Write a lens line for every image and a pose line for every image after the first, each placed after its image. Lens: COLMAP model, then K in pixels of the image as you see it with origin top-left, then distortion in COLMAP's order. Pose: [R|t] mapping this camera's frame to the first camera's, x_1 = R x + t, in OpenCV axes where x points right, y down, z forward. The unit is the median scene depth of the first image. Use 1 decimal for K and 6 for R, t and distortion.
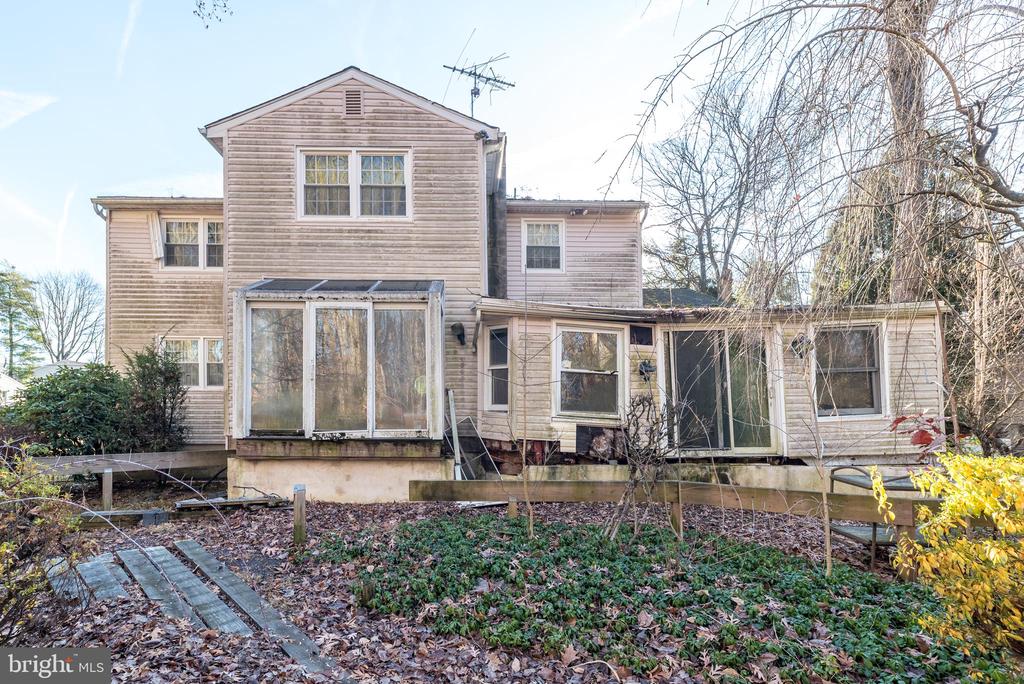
lens RADIAL K [[582.0, 0, 512.0], [0, 582.0, 342.0], [0, 0, 1]] dist [0.028123, -0.000119]
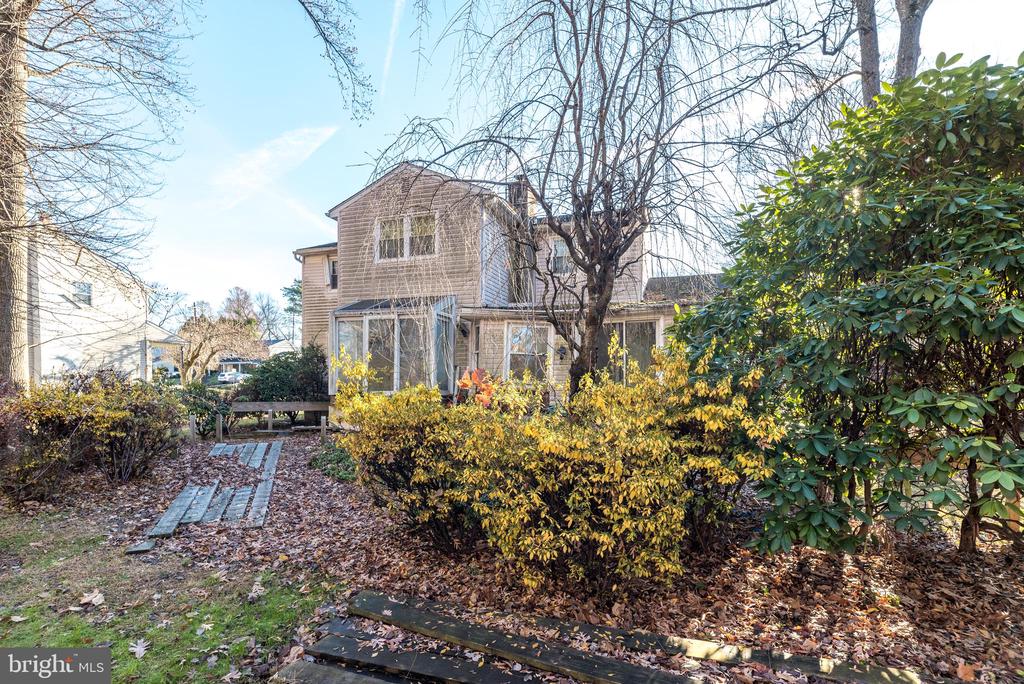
lens RADIAL K [[582.0, 0, 512.0], [0, 582.0, 342.0], [0, 0, 1]] dist [0.028123, -0.000119]
pose [[0.923506, -0.015538, -0.383269, 0.604109], [0.029491, 0.999098, 0.030555, -0.024385], [0.382448, -0.039521, 0.923131, -0.368360]]
